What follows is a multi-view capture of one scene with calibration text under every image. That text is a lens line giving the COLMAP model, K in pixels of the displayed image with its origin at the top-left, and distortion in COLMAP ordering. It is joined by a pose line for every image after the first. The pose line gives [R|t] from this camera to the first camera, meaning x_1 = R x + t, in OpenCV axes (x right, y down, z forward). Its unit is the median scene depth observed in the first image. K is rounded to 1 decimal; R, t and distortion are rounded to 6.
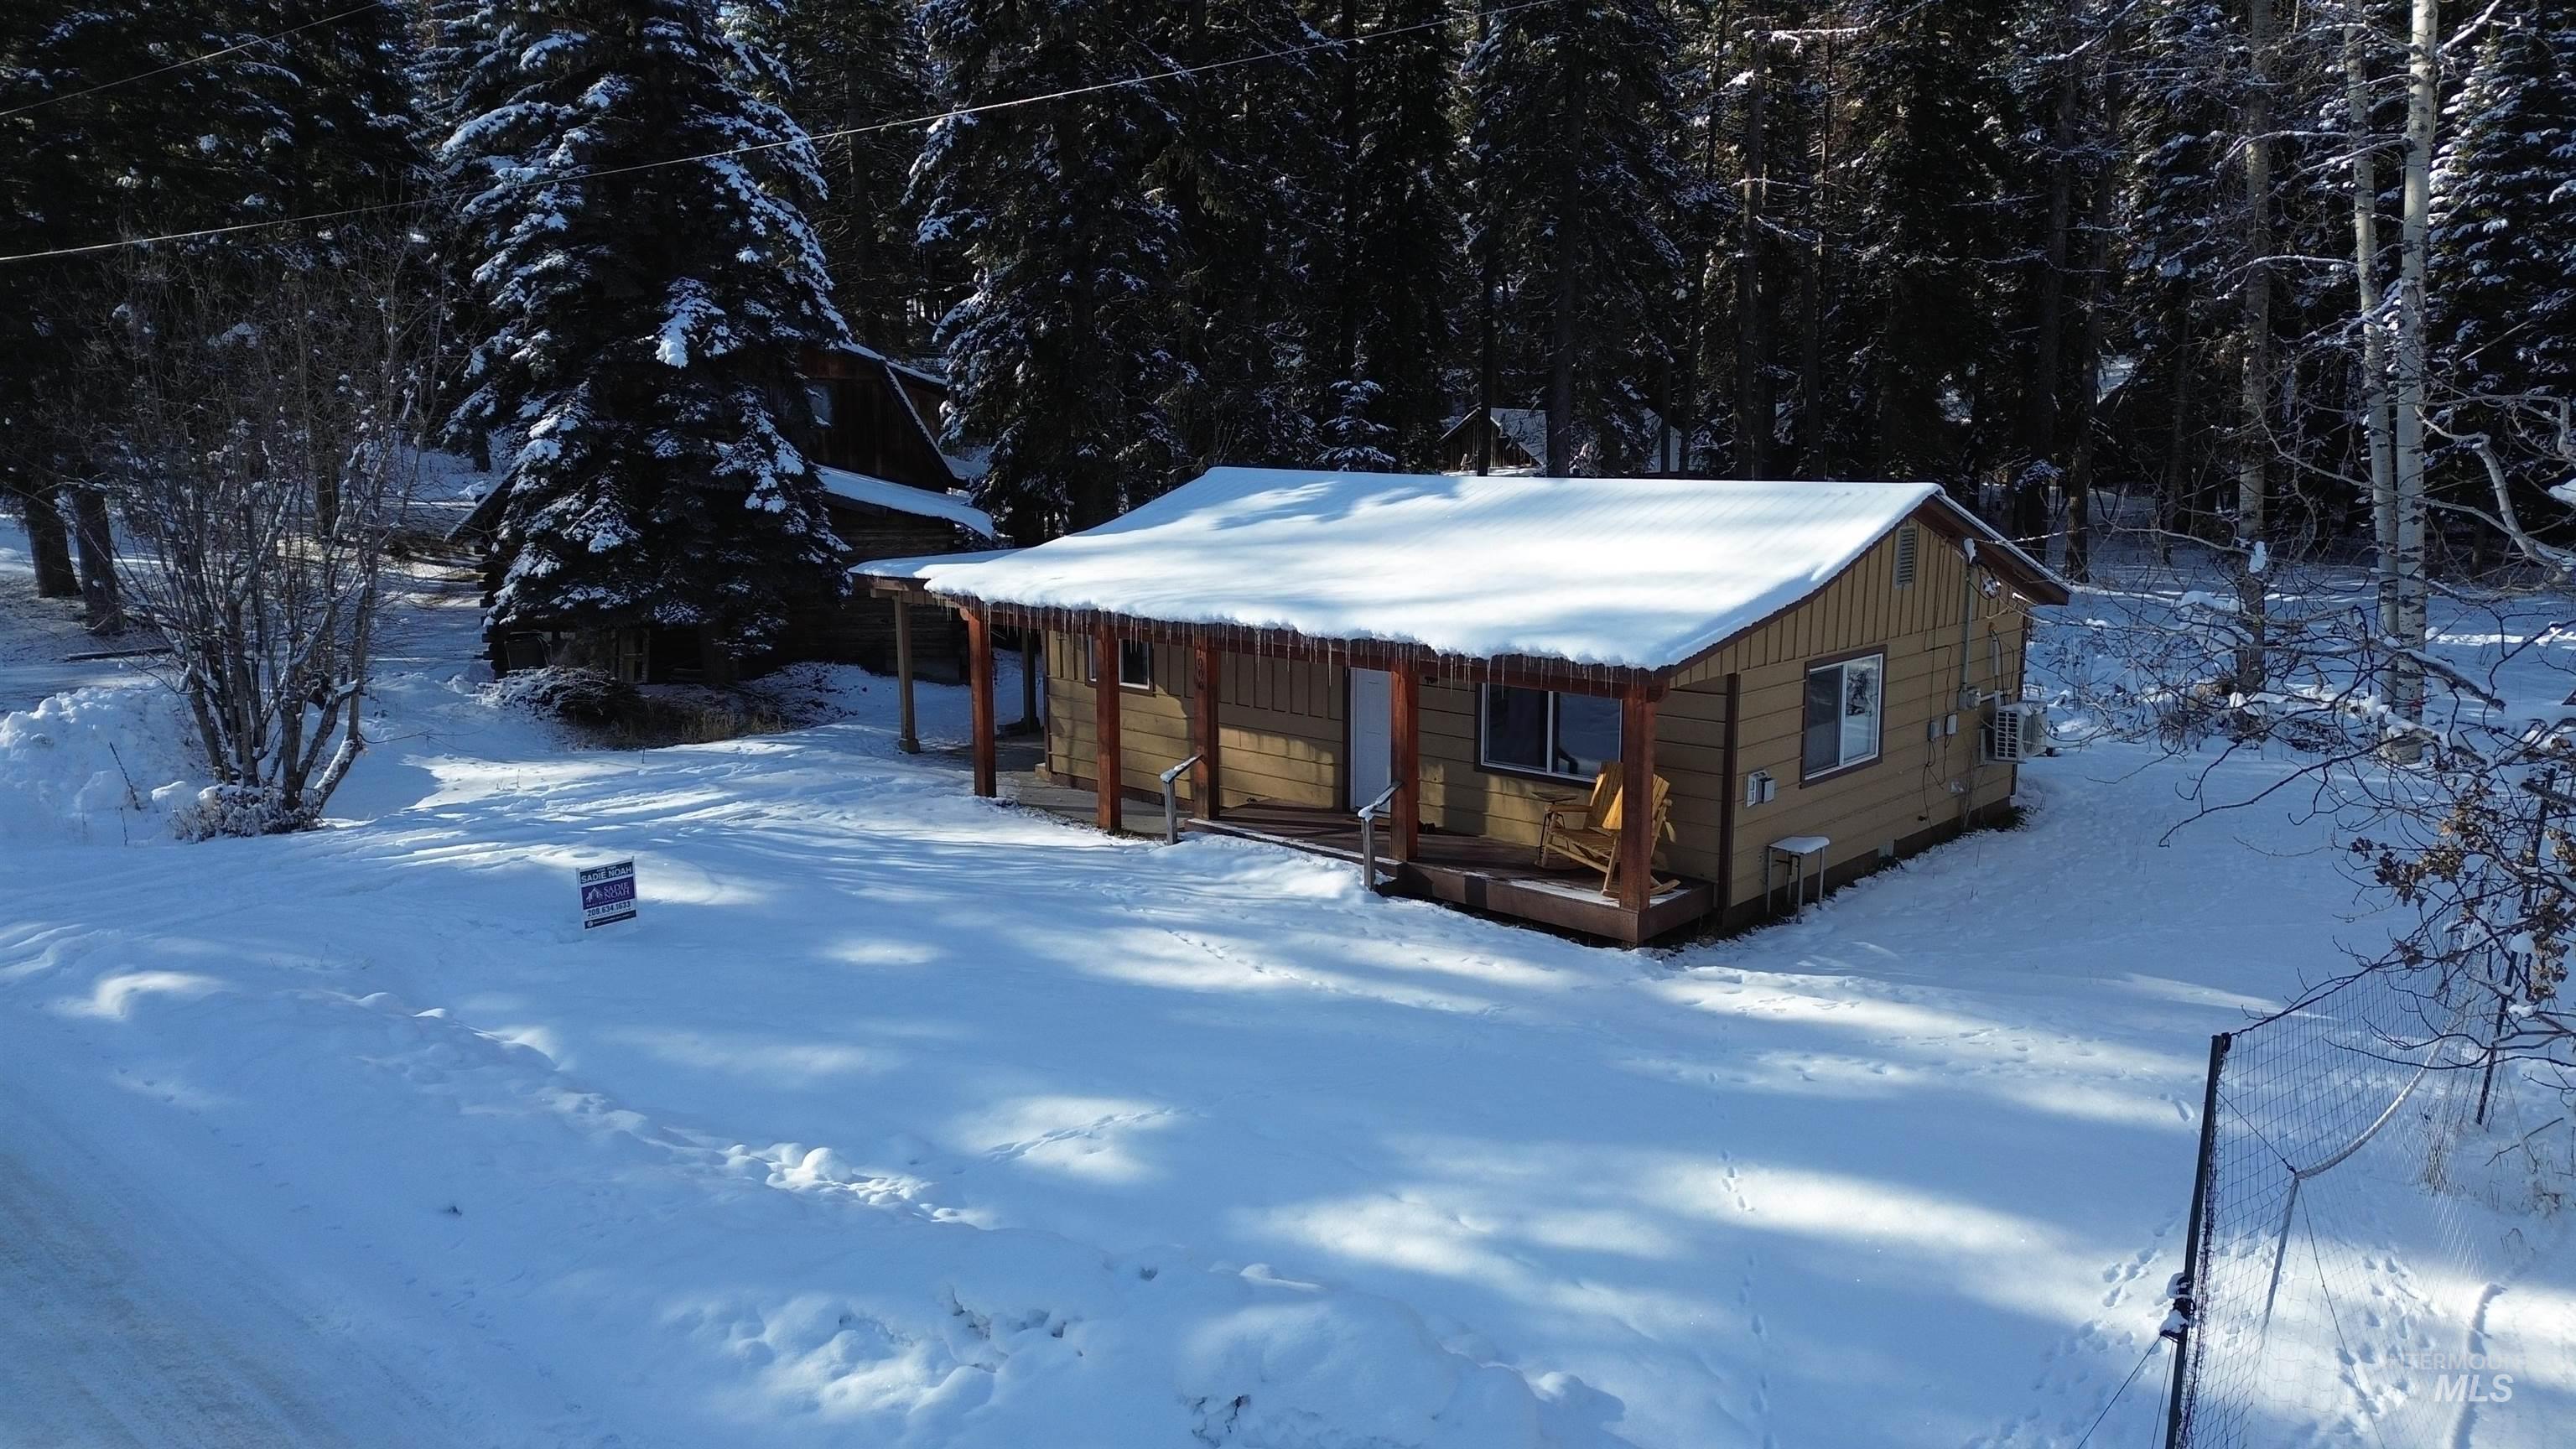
lens RADIAL K [[1806.7, 0, 1283.6], [0, 1806.7, 724.0], [0, 0, 1]] dist [0.070506, -0.069293]
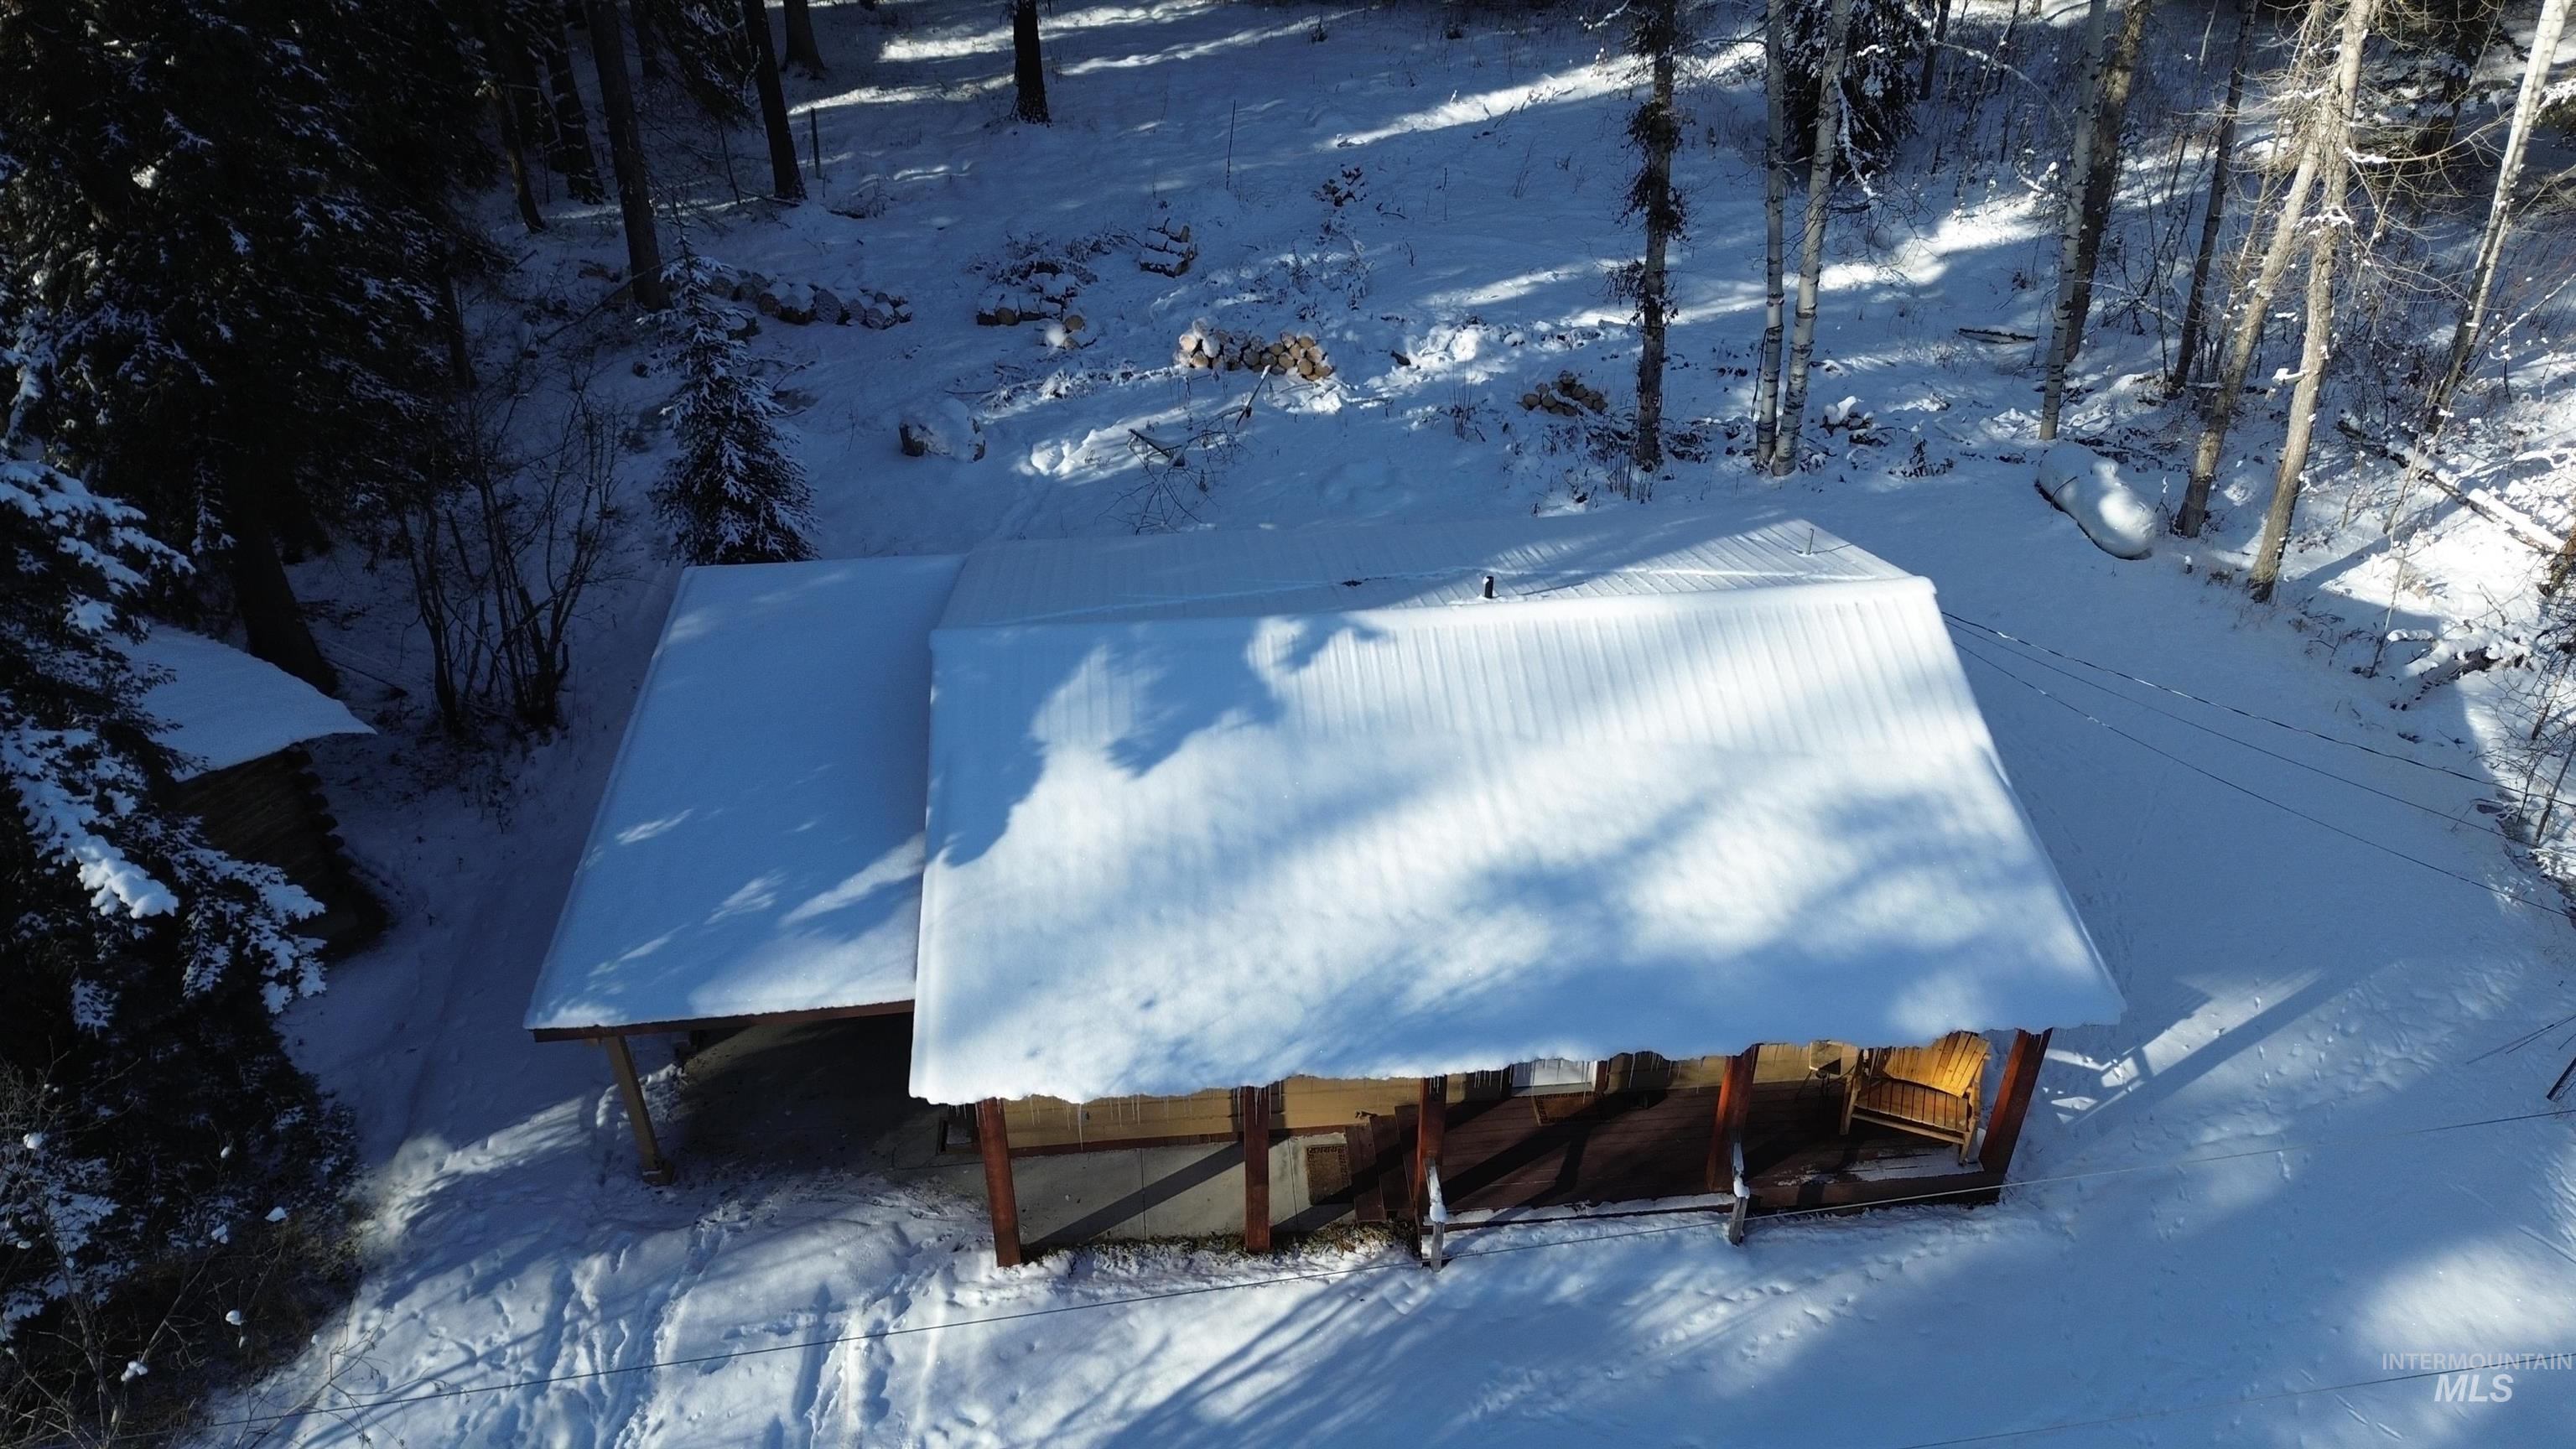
lens RADIAL K [[1806.7, 0, 1294.0], [0, 1806.7, 725.5], [0, 0, 1]] dist [0.070506, -0.069293]
pose [[0.671859, -0.424314, 0.607094, -0.463463], [0.126906, 0.873471, 0.470047, -0.504092], [-0.729726, -0.238761, 0.640697, 0.508276]]
